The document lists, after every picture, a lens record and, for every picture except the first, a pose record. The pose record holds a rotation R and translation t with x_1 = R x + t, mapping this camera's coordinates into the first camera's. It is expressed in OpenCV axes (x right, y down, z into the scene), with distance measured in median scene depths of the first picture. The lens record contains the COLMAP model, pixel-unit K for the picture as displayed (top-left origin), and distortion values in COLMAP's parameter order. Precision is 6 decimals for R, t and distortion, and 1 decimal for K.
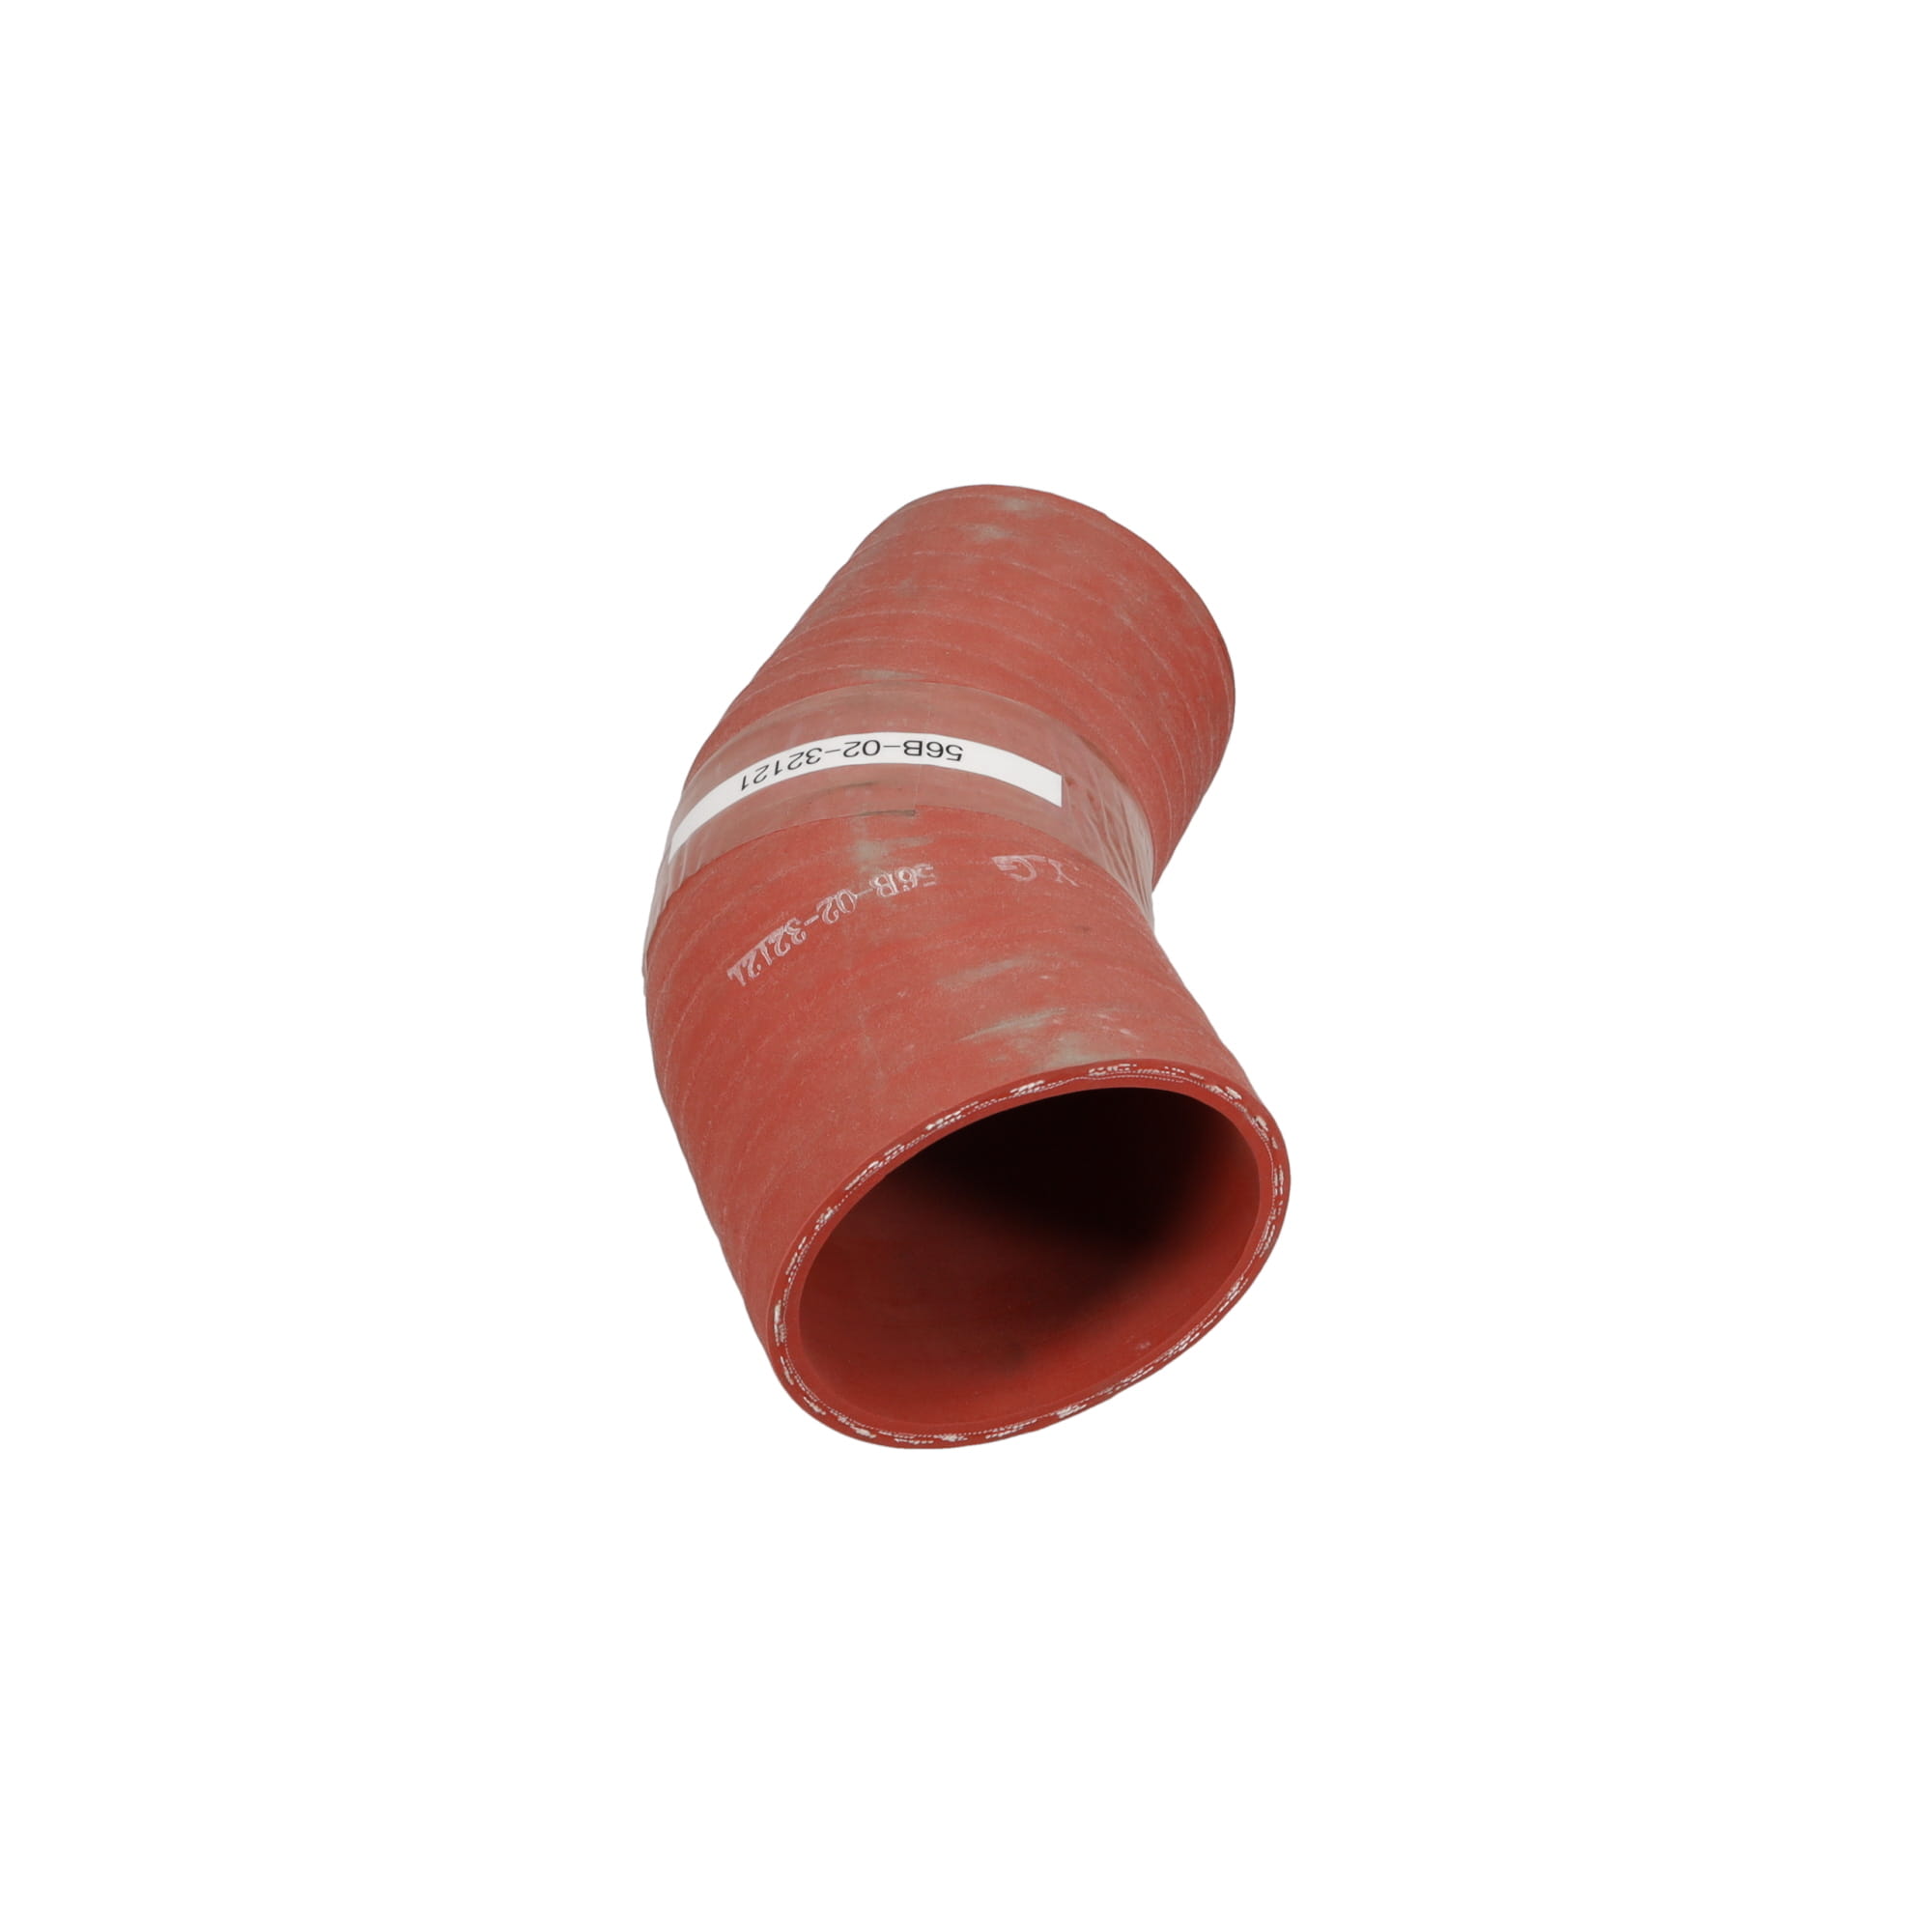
lens RADIAL K [[2521.4, 0, 1037.5], [0, 2521.4, 967.2], [0, 0, 1]] dist [-0.010904, -0.011920]
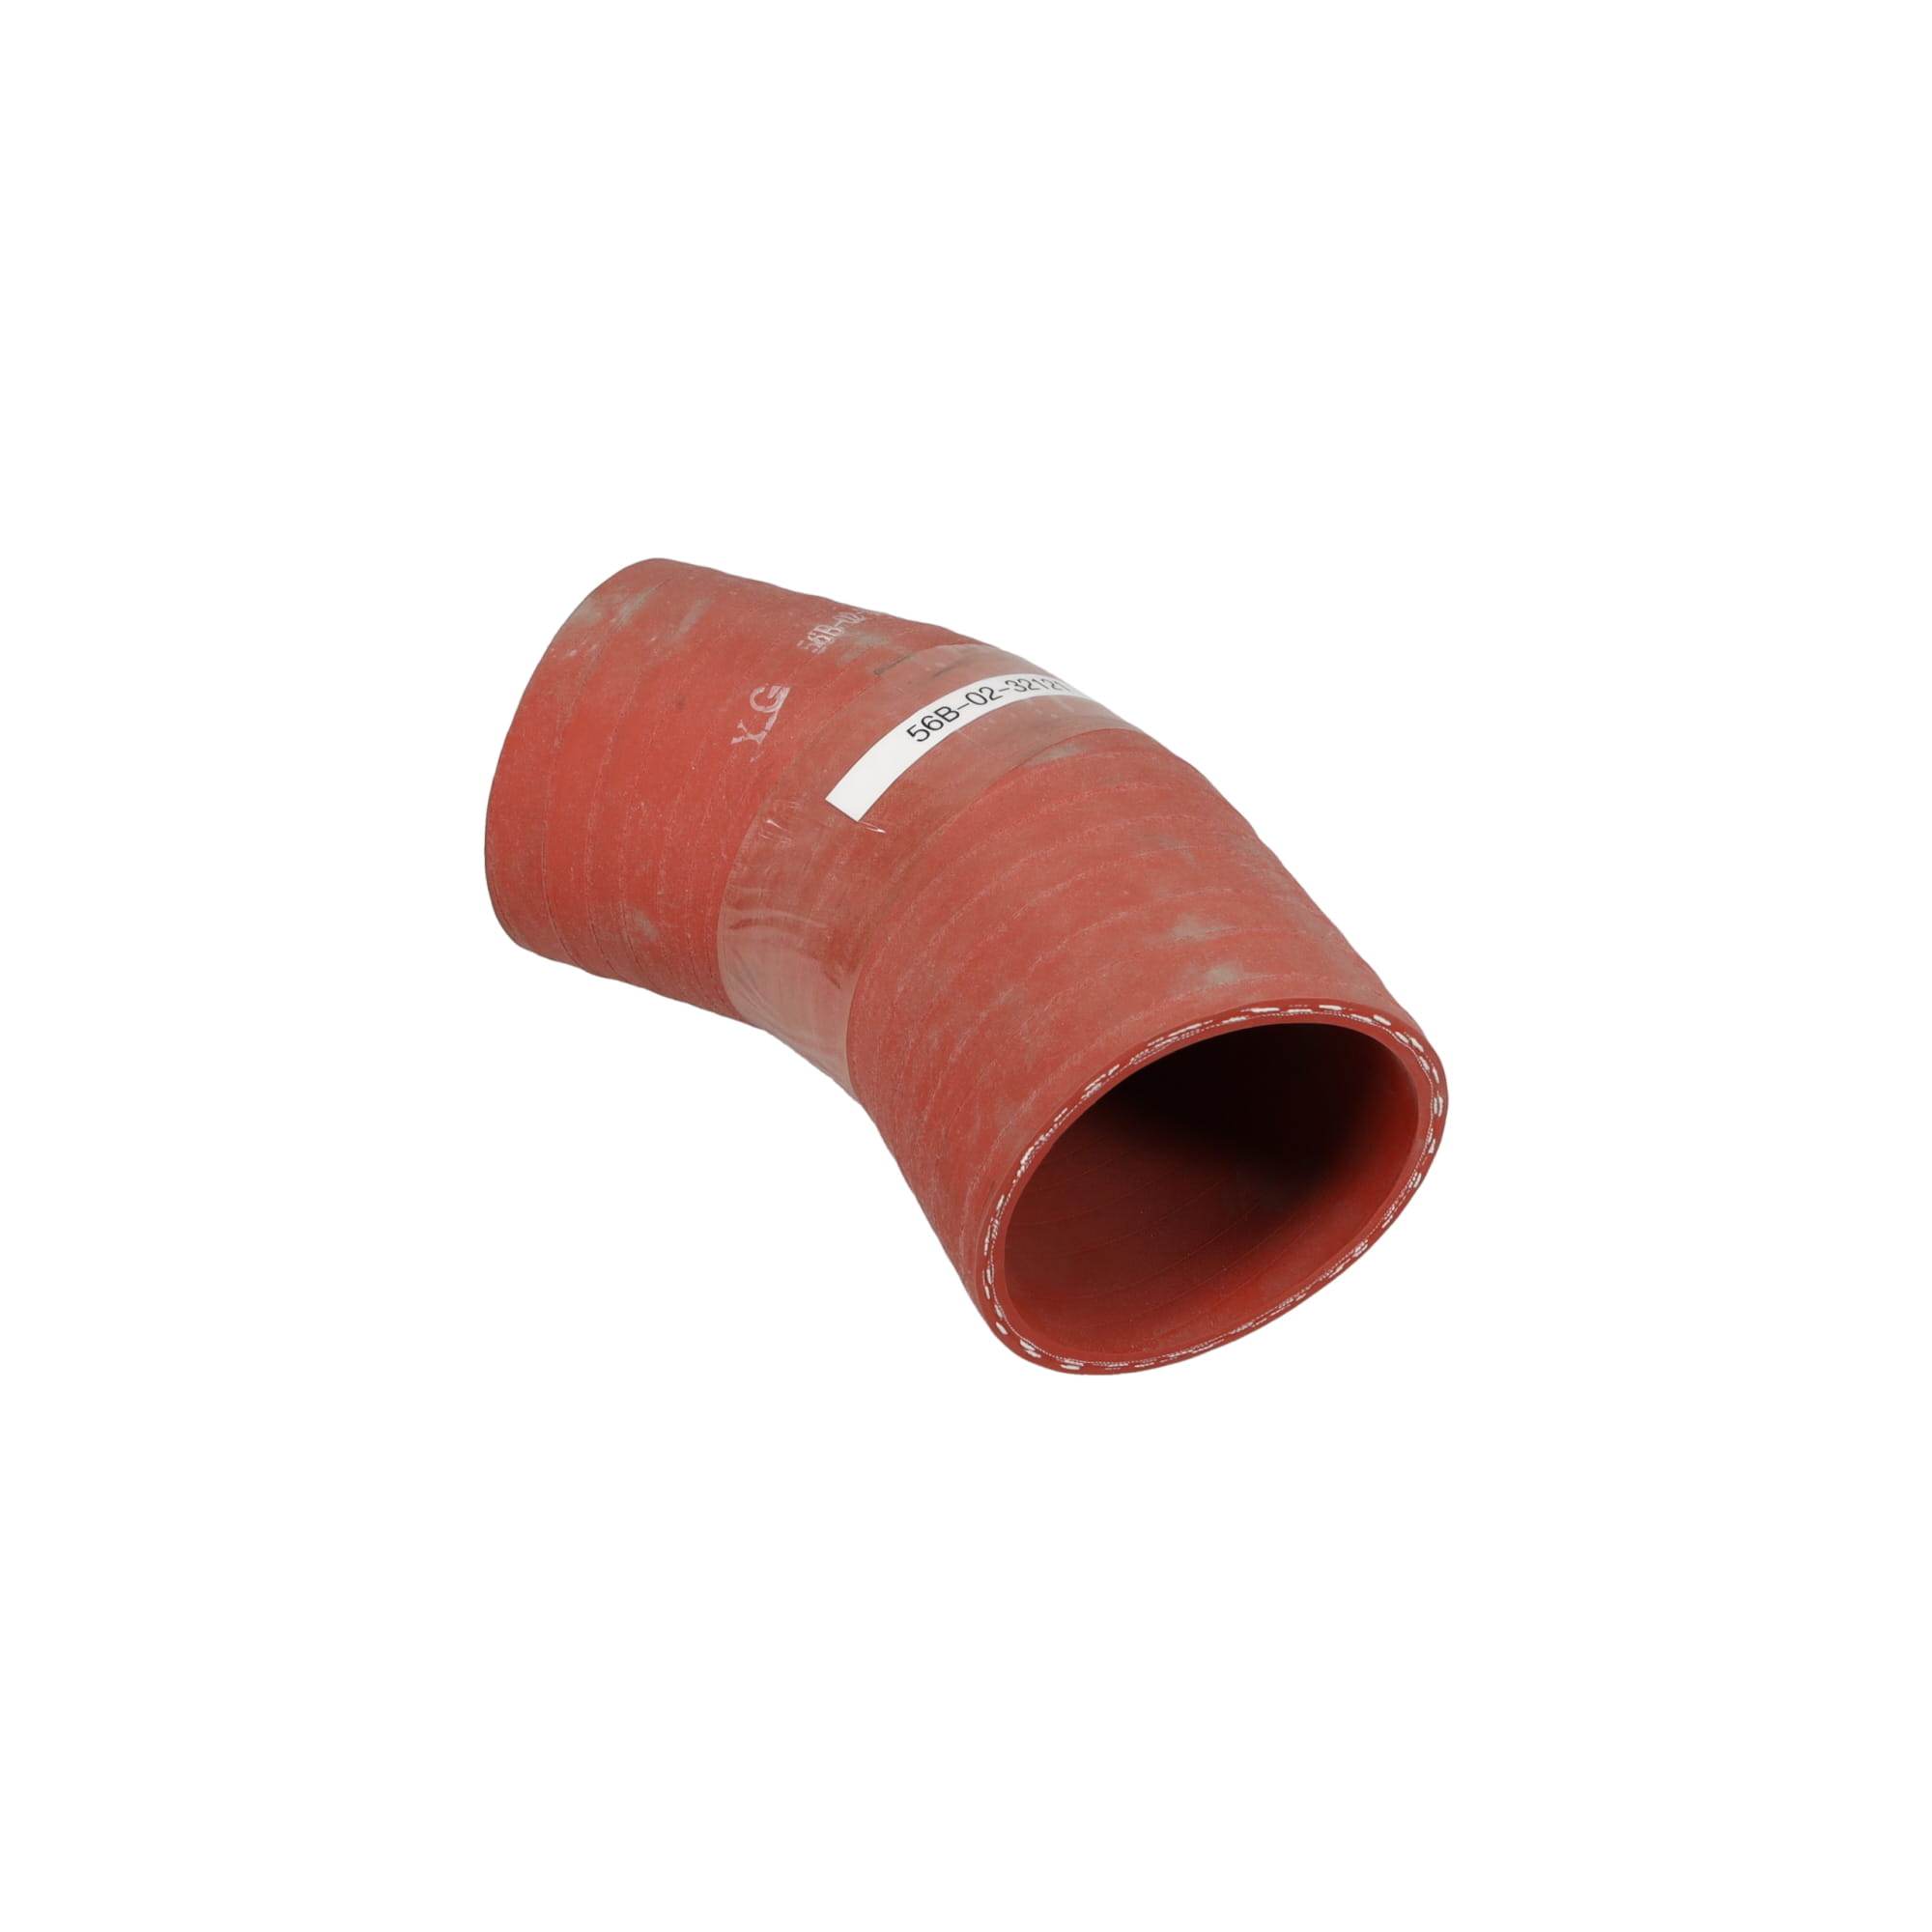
lens RADIAL K [[2307.7, 0, 946.1], [0, 2307.7, 967.5], [0, 0, 1]] dist [0.017889, 0.001403]
pose [[-0.731334, 0.447680, -0.514522, 0.522652], [-0.447893, 0.253672, 0.857346, -0.935947], [0.514337, 0.857457, 0.014993, 1.131959]]
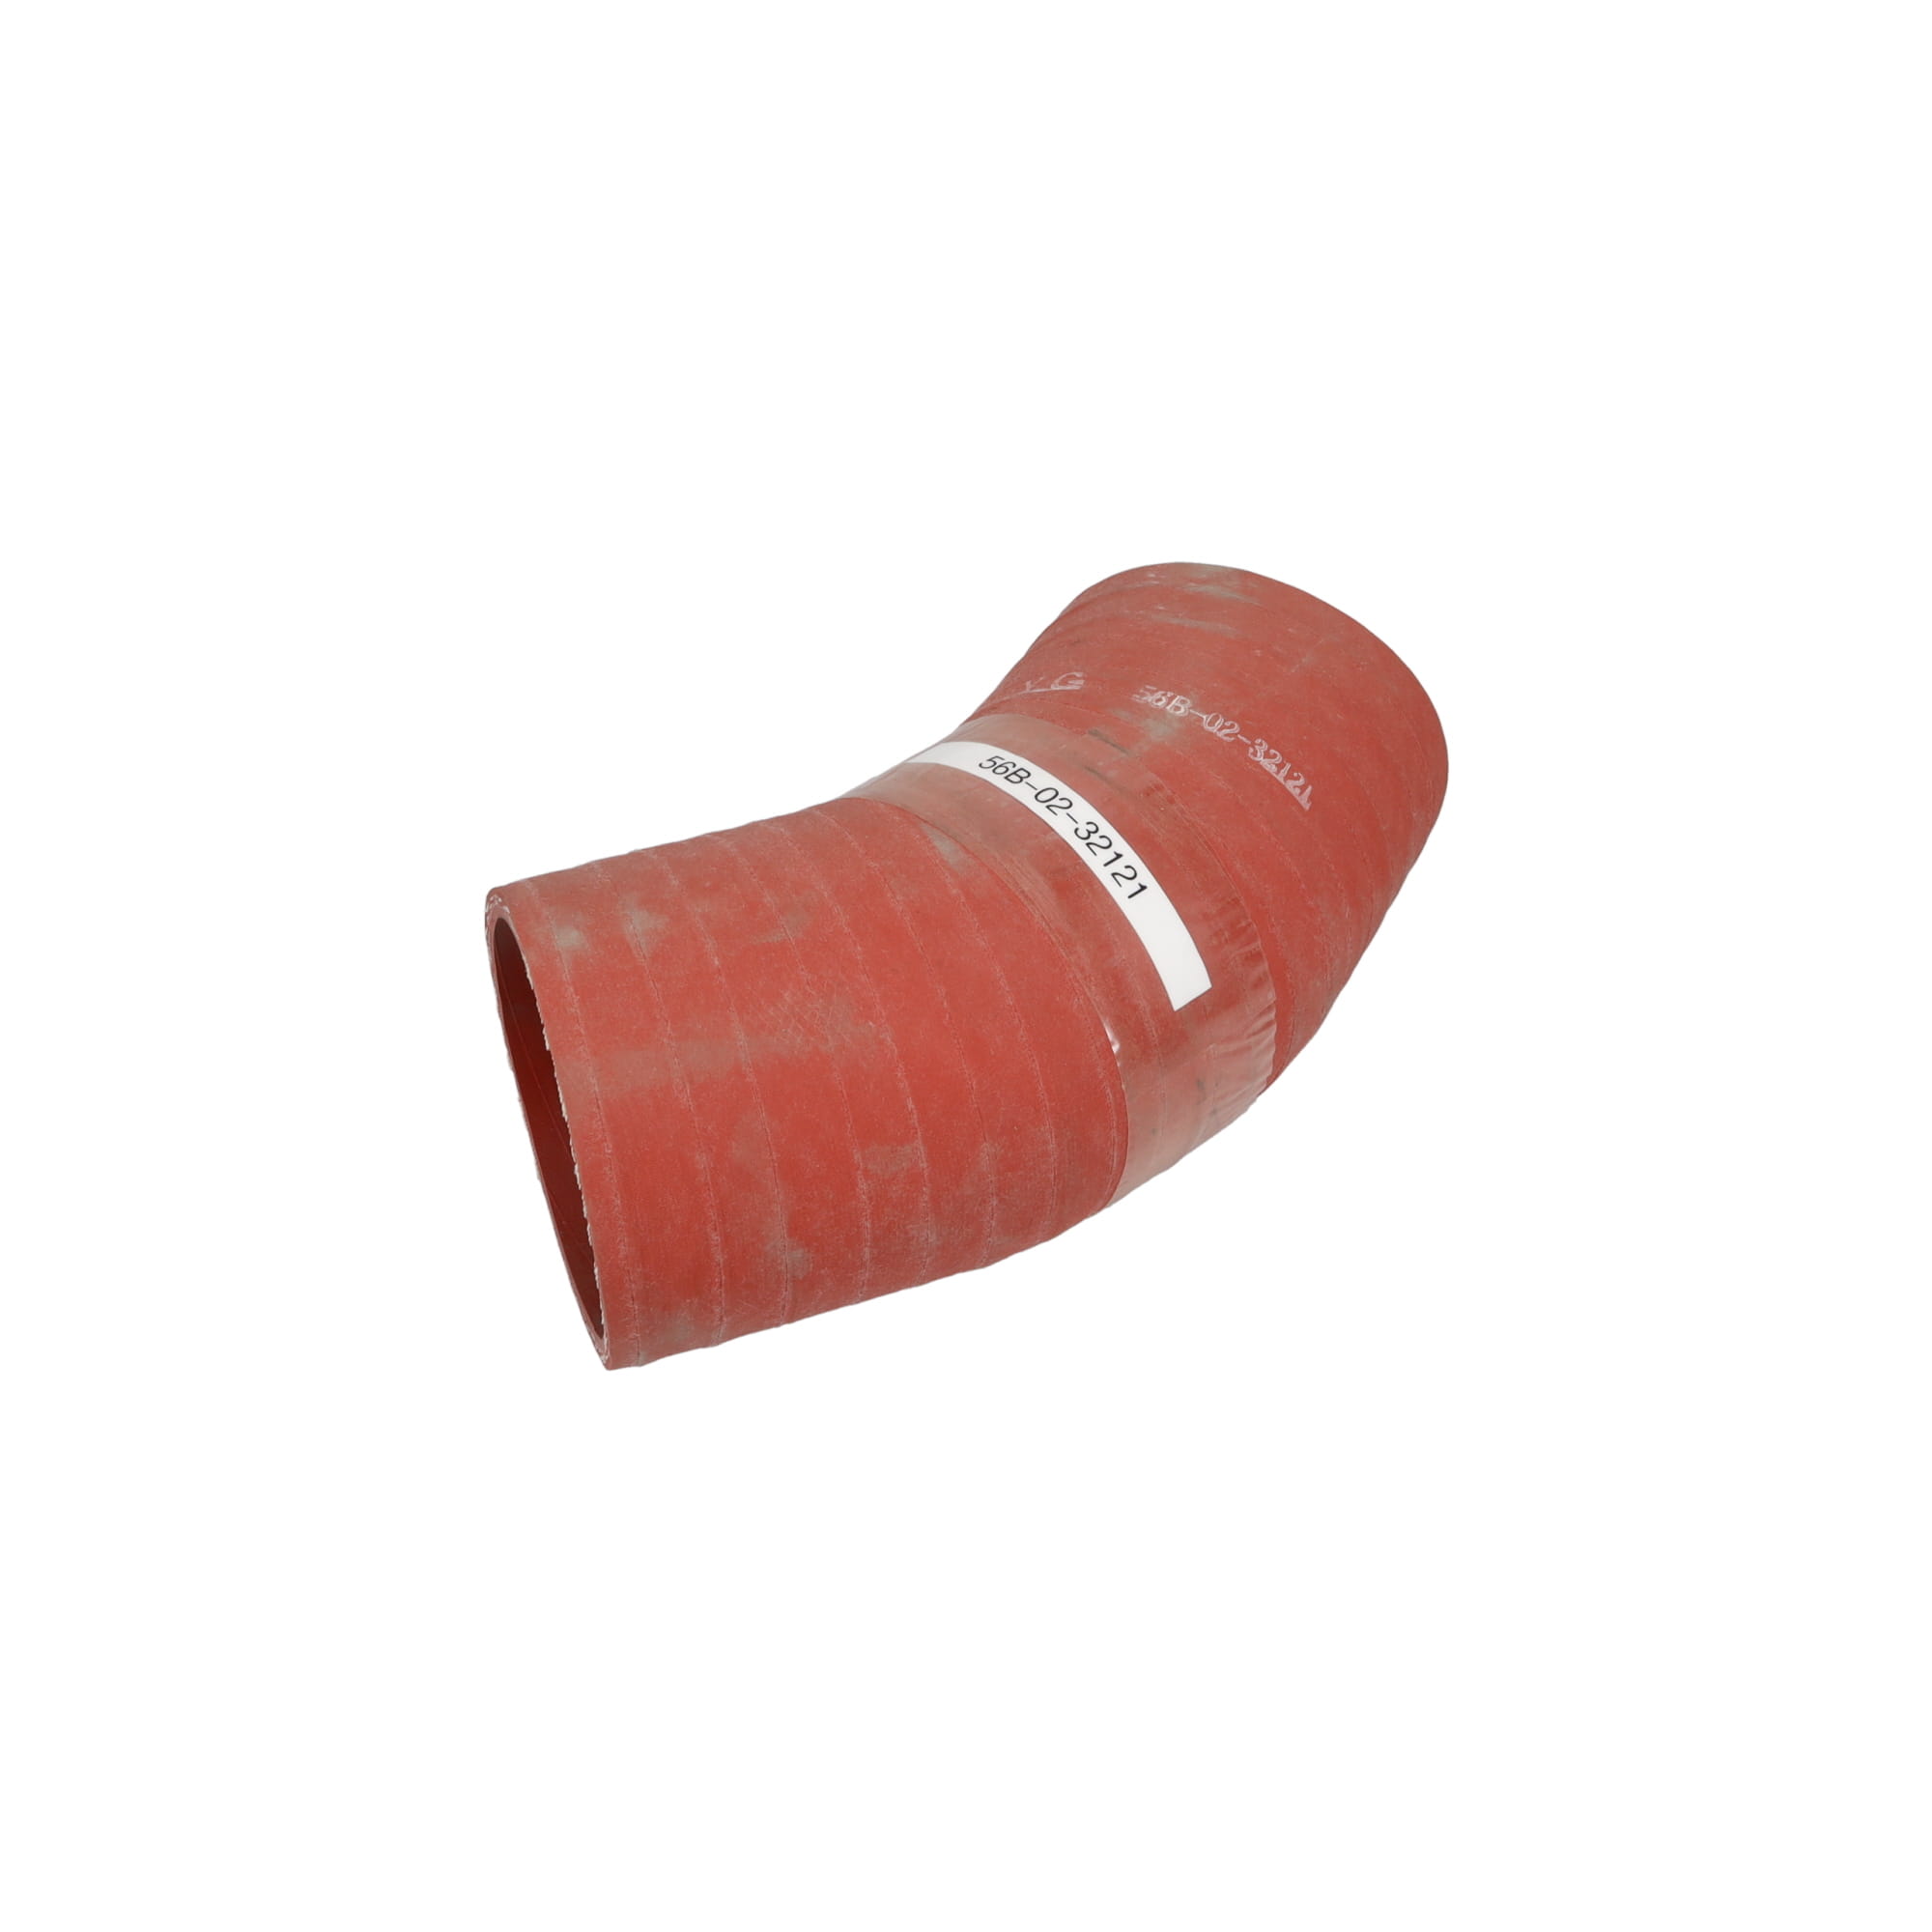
lens RADIAL K [[2521.4, 0, 1037.5], [0, 2521.4, 967.2], [0, 0, 1]] dist [-0.010904, -0.011920]
pose [[-0.685005, -0.483004, 0.545413, -0.670020], [0.467239, 0.283142, 0.837567, -0.946792], [-0.558977, 0.828576, 0.031725, 1.079647]]
